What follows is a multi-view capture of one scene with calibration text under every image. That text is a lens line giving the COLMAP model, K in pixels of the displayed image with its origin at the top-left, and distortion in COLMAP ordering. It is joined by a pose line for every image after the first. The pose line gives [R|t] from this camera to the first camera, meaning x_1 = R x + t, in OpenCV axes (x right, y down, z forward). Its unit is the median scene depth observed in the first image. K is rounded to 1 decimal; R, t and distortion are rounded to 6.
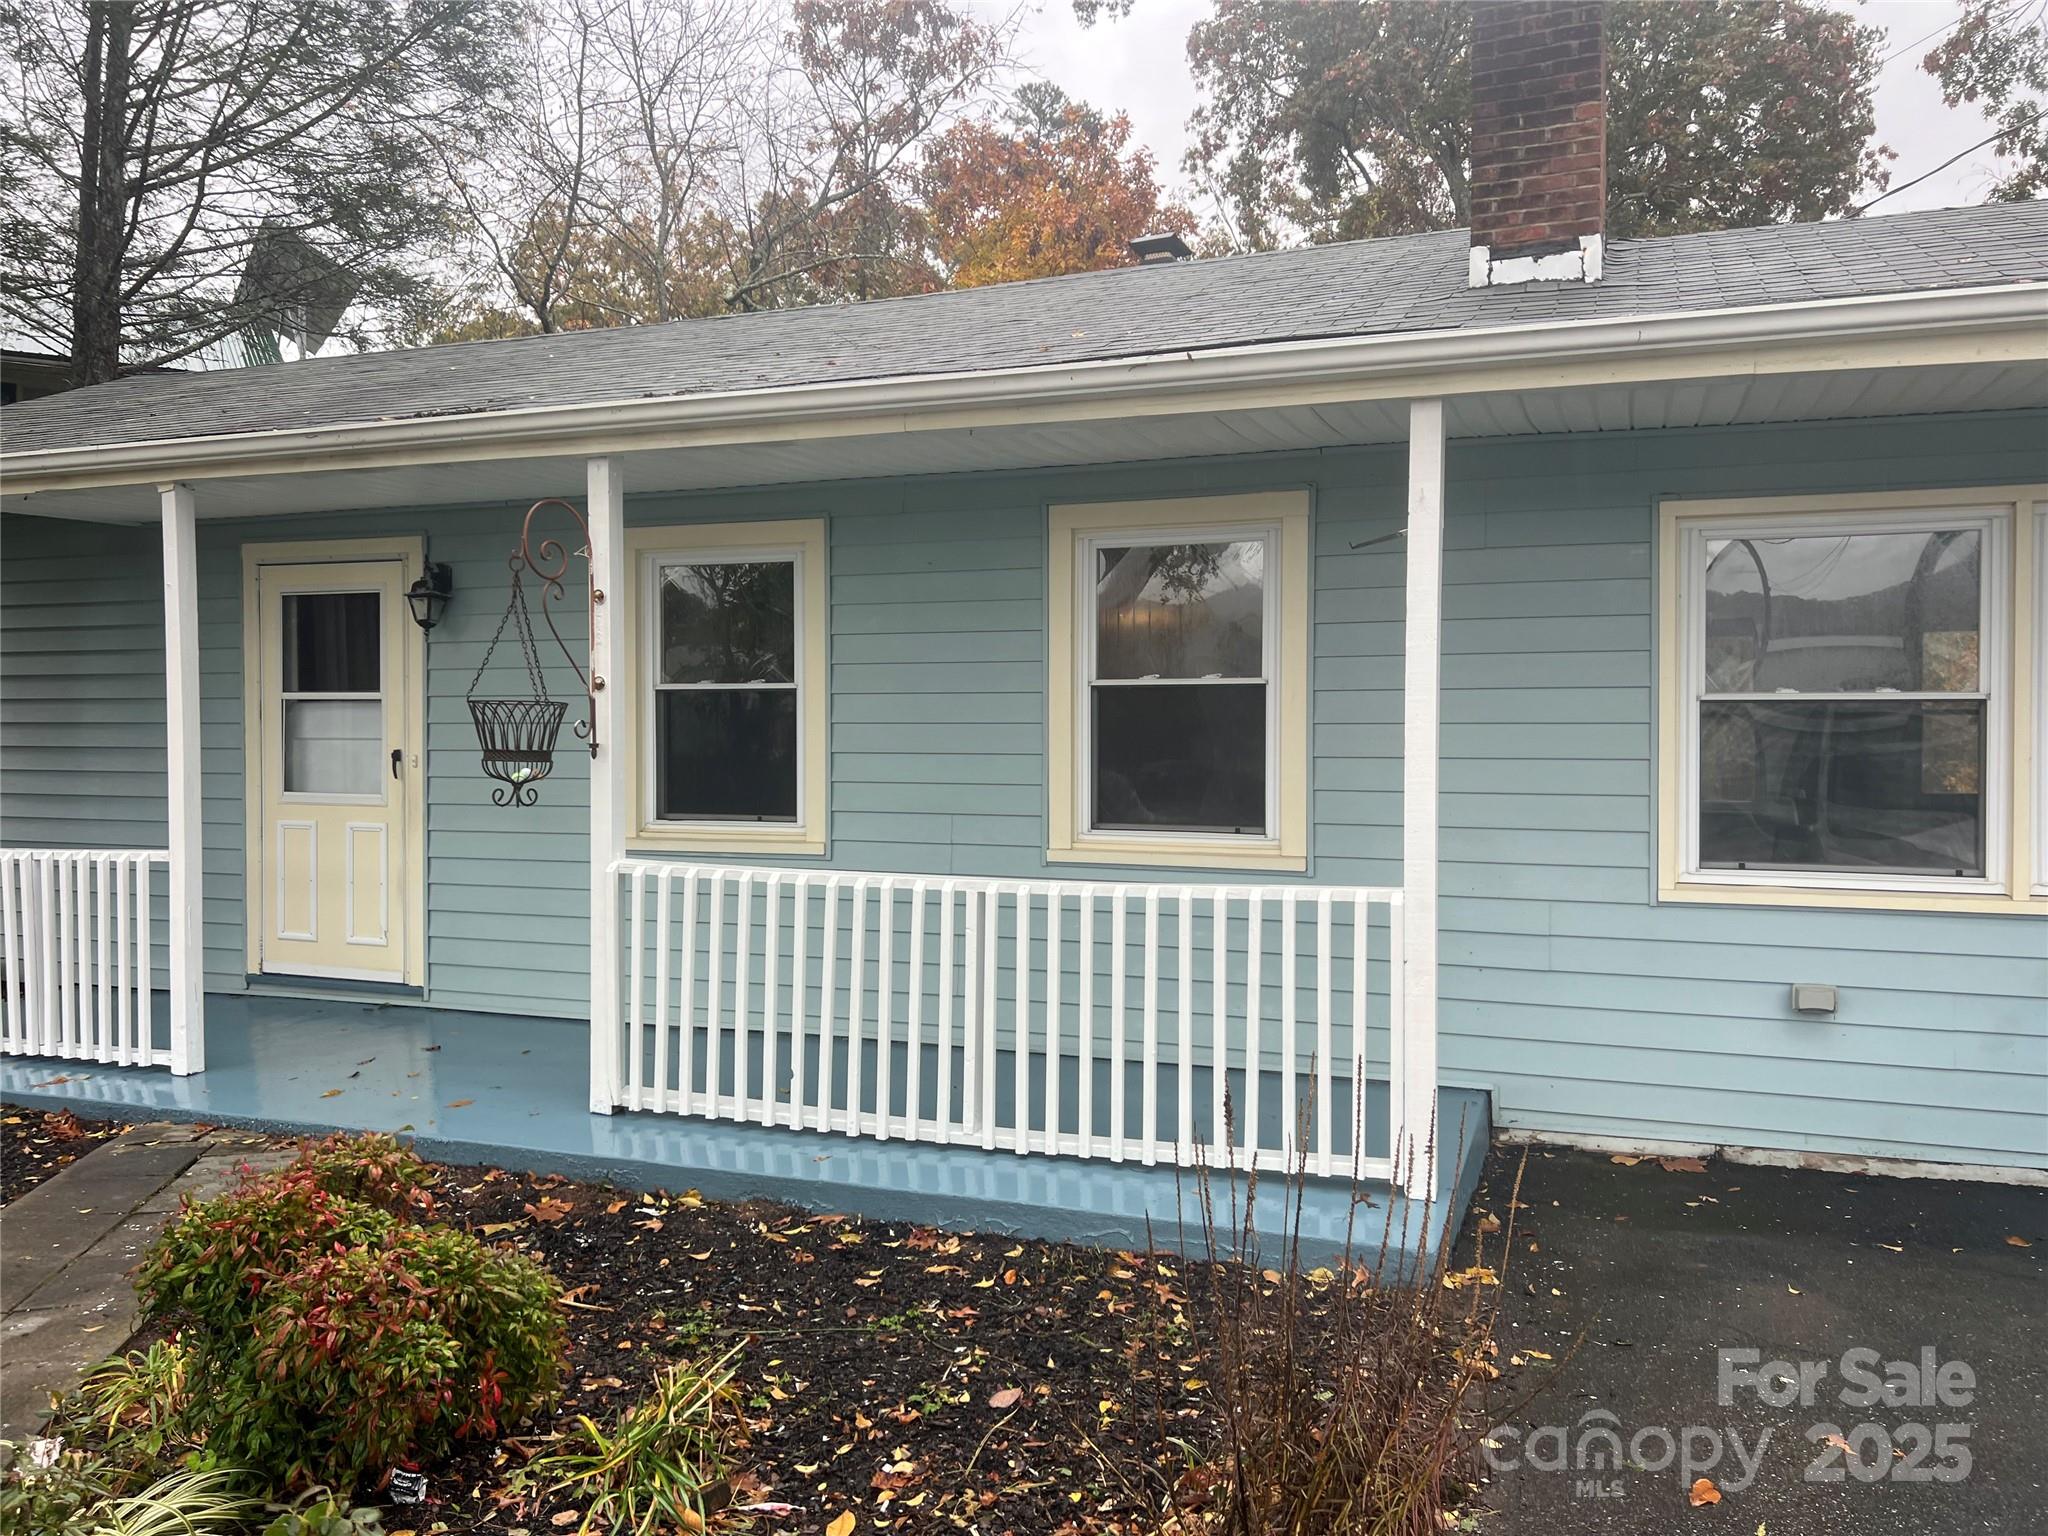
lens RADIAL K [[1563.8, 0, 1030.8], [0, 1563.8, 674.8], [0, 0, 1]] dist [0.084628, -0.098601]
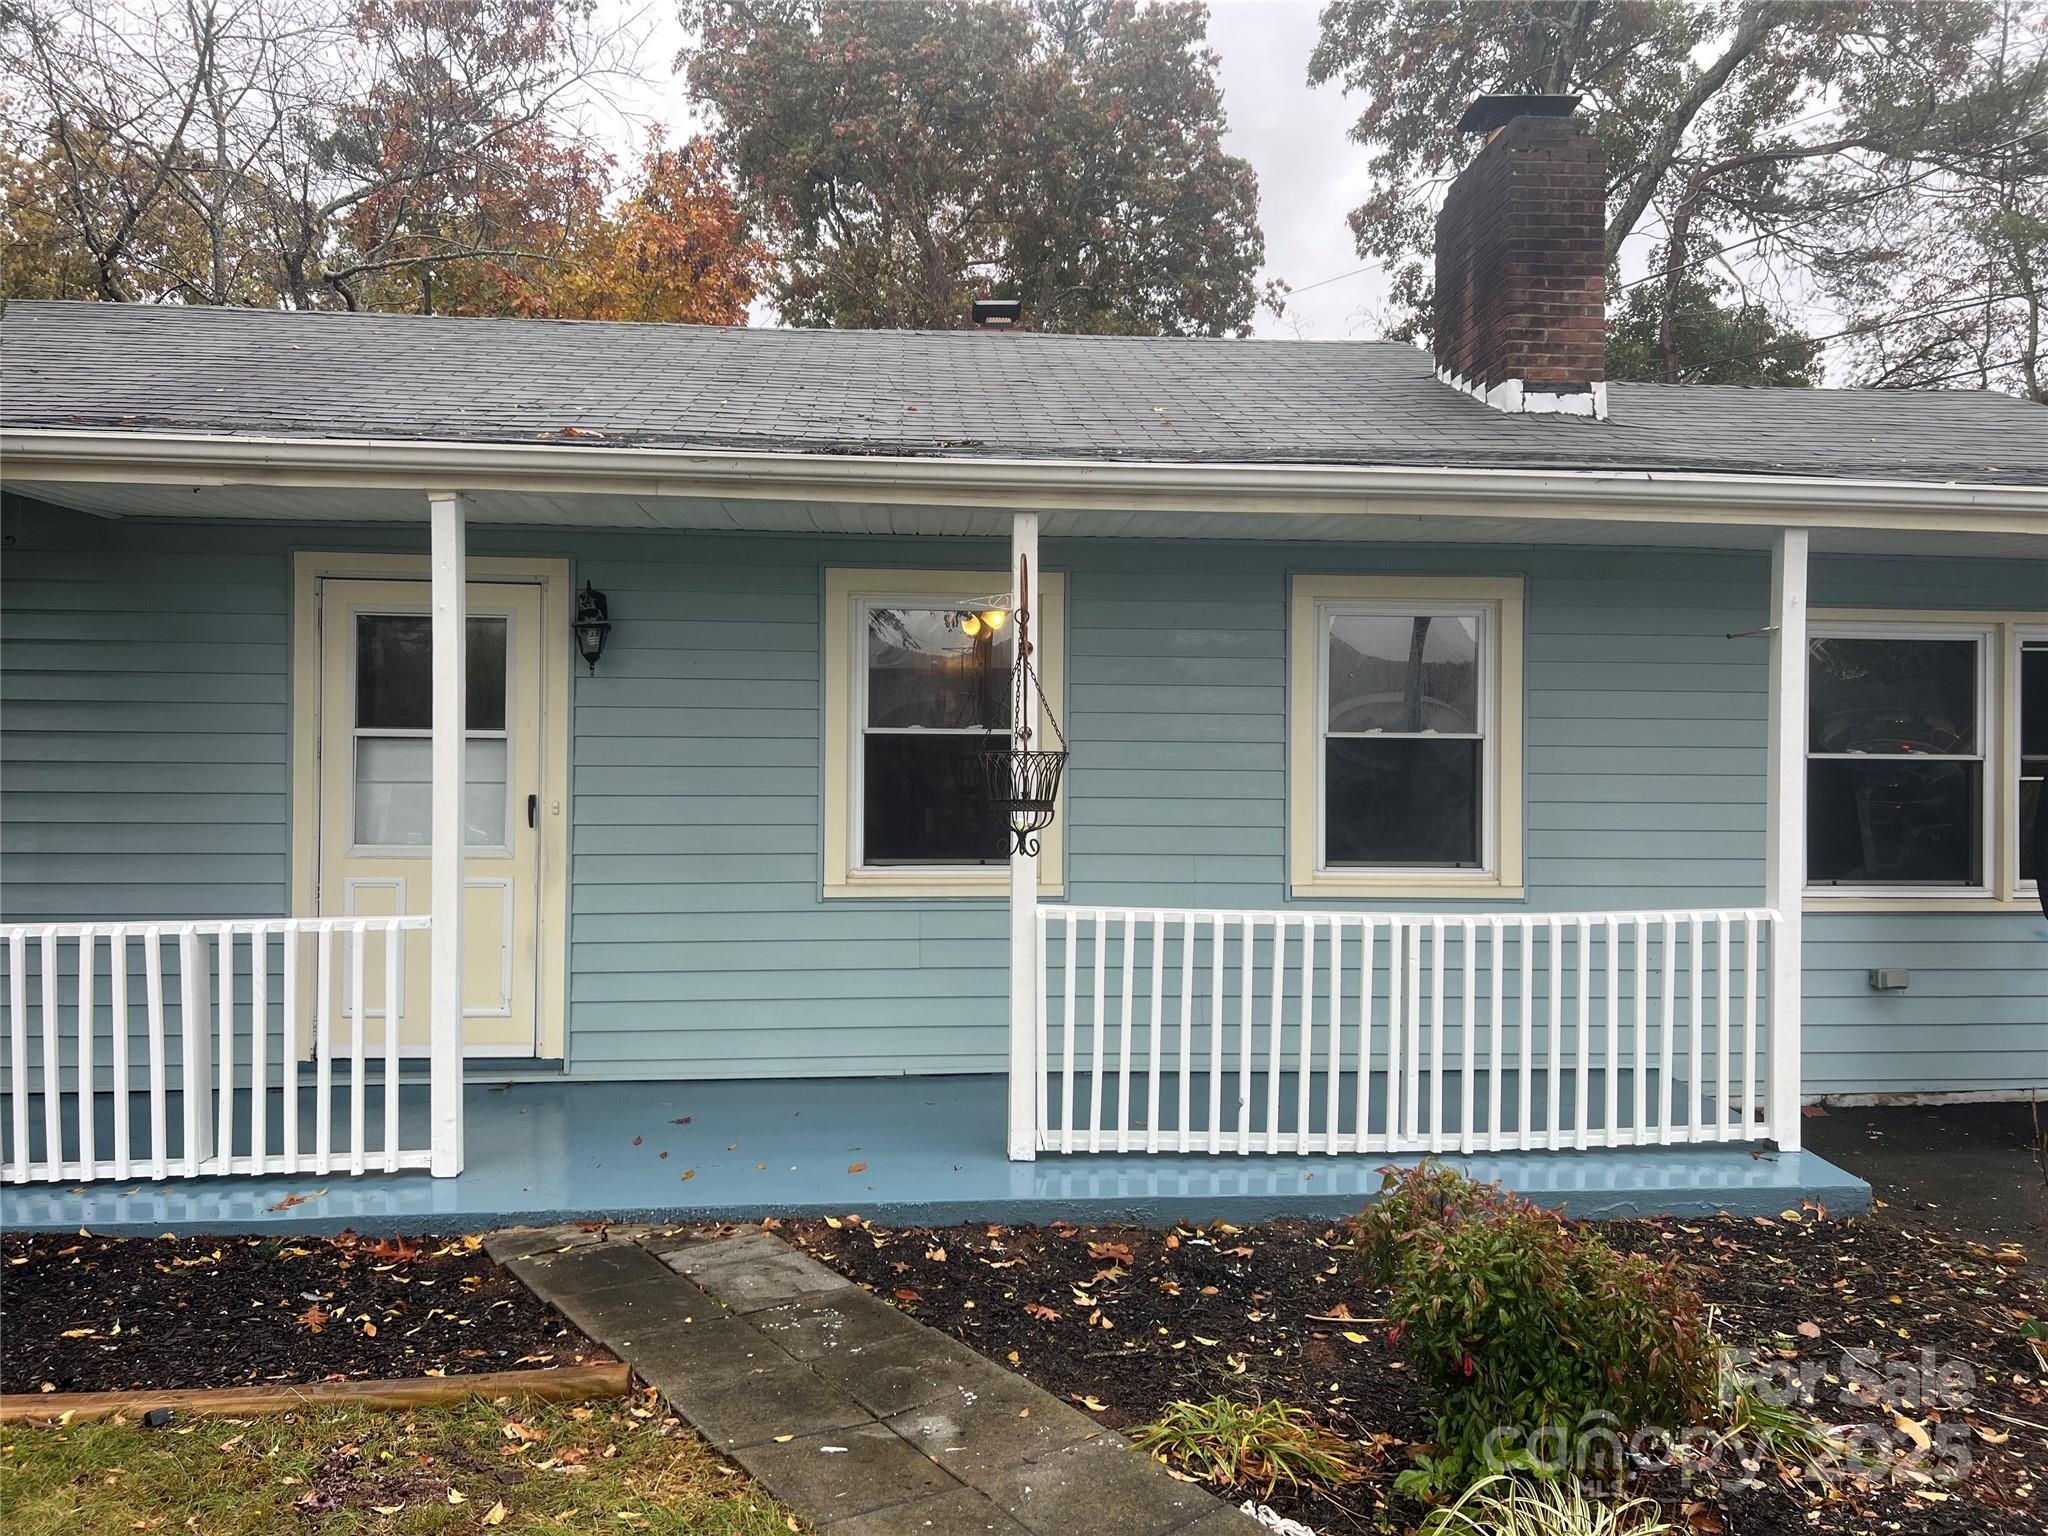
lens RADIAL K [[1563.8, 0, 1030.8], [0, 1563.8, 674.8], [0, 0, 1]] dist [0.084628, -0.098601]
pose [[0.895289, 0.030012, 0.444474, -0.652457], [-0.022147, 0.999493, -0.022878, -0.007855], [-0.444935, 0.010638, 0.895500, 0.087734]]
